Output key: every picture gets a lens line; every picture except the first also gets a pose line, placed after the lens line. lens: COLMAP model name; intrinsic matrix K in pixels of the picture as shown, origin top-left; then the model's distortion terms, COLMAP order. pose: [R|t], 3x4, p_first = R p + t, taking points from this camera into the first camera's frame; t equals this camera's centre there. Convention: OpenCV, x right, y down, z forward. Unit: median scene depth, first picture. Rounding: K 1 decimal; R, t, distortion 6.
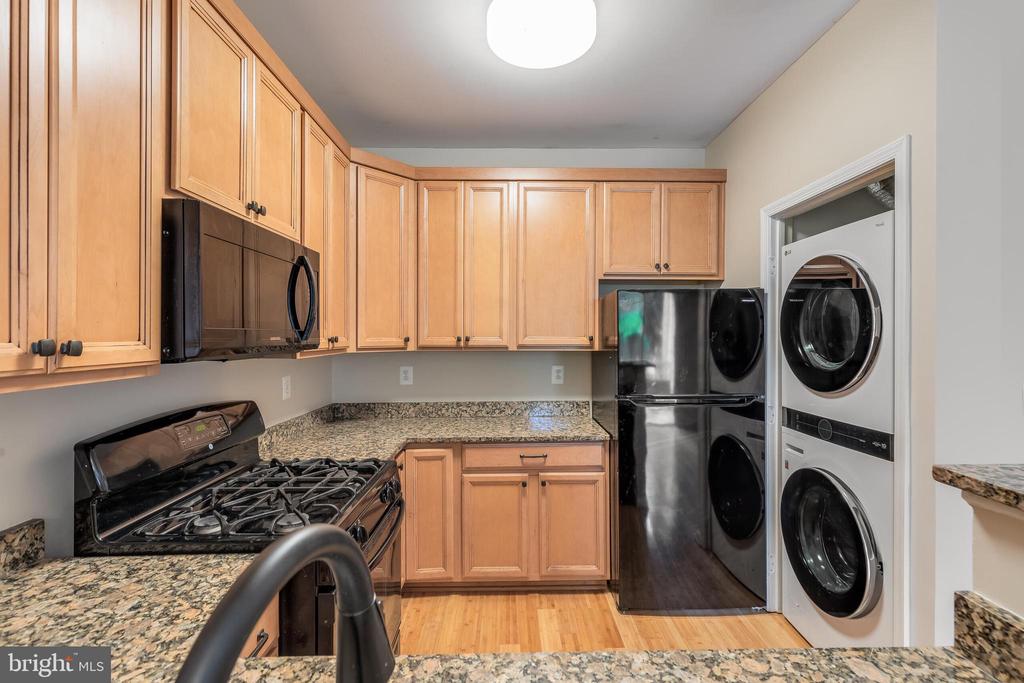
lens RADIAL K [[460.1, 0, 512.3], [0, 460.1, 335.6], [0, 0, 1]] dist [0.006781, -0.002273]
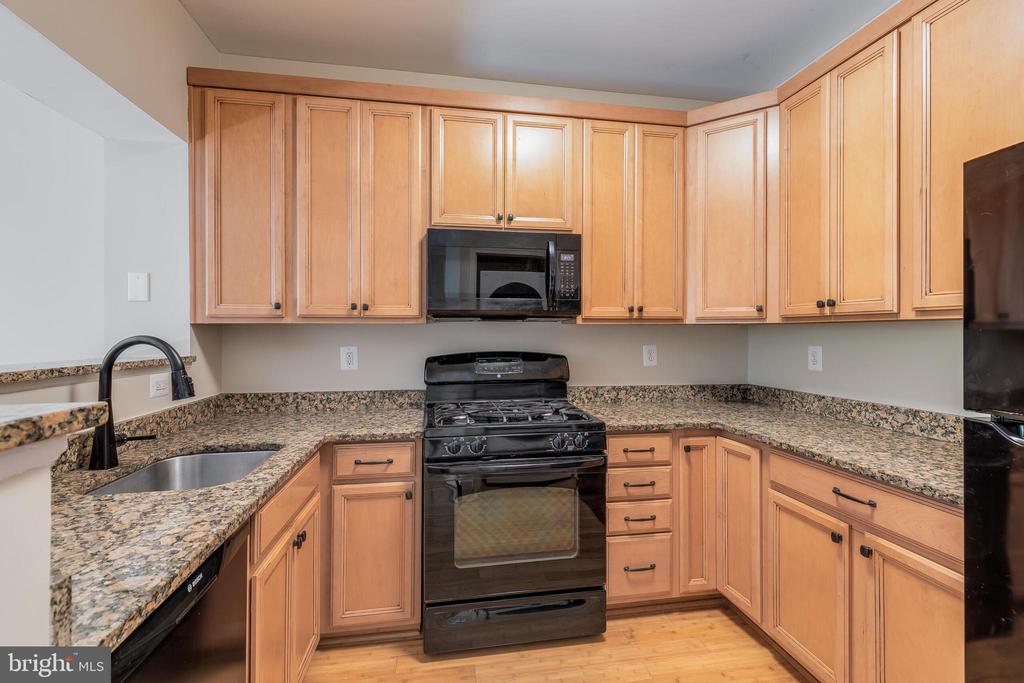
lens RADIAL K [[460.1, 0, 507.9], [0, 460.1, 334.8], [0, 0, 1]] dist [0.006781, -0.002273]
pose [[0.158059, 0.006638, -0.987407, 0.489967], [-0.001540, 0.999978, 0.006476, 0.049717], [0.987428, 0.000497, 0.158066, 0.432024]]
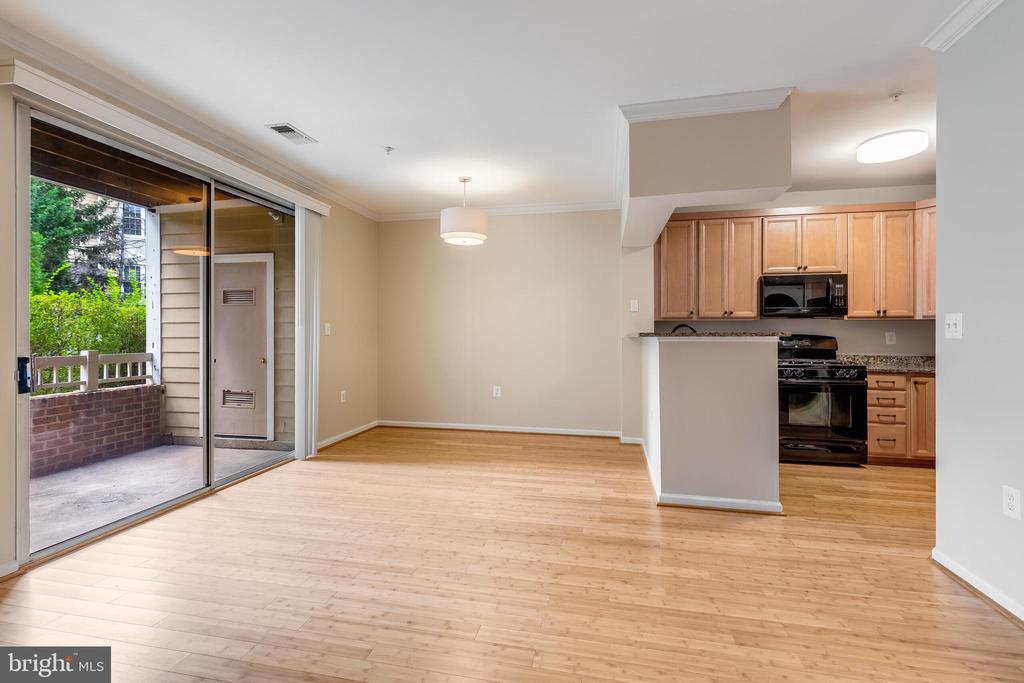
lens RADIAL K [[460.1, 0, 513.7], [0, 460.1, 329.7], [0, 0, 1]] dist [0.006781, -0.002273]
pose [[-0.211629, -0.006730, -0.977327, 1.507544], [-0.002918, 0.999976, -0.006254, 0.083356], [0.977346, 0.001528, -0.211644, -0.101589]]
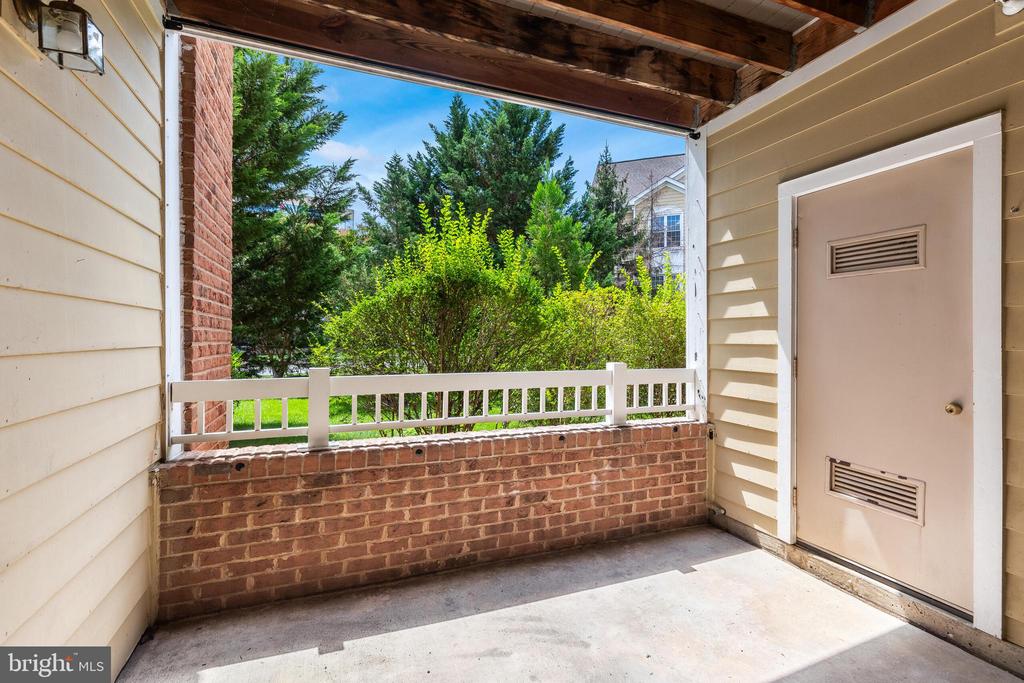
lens RADIAL K [[457.6, 0, 502.4], [0, 457.6, 334.6], [0, 0, 1]] dist [0.016107, 0.000192]
pose [[-0.941370, -0.006916, -0.337304, 0.796254], [-0.007053, 0.999975, -0.000820, 0.089254], [0.337301, 0.001607, -0.941395, -1.053890]]
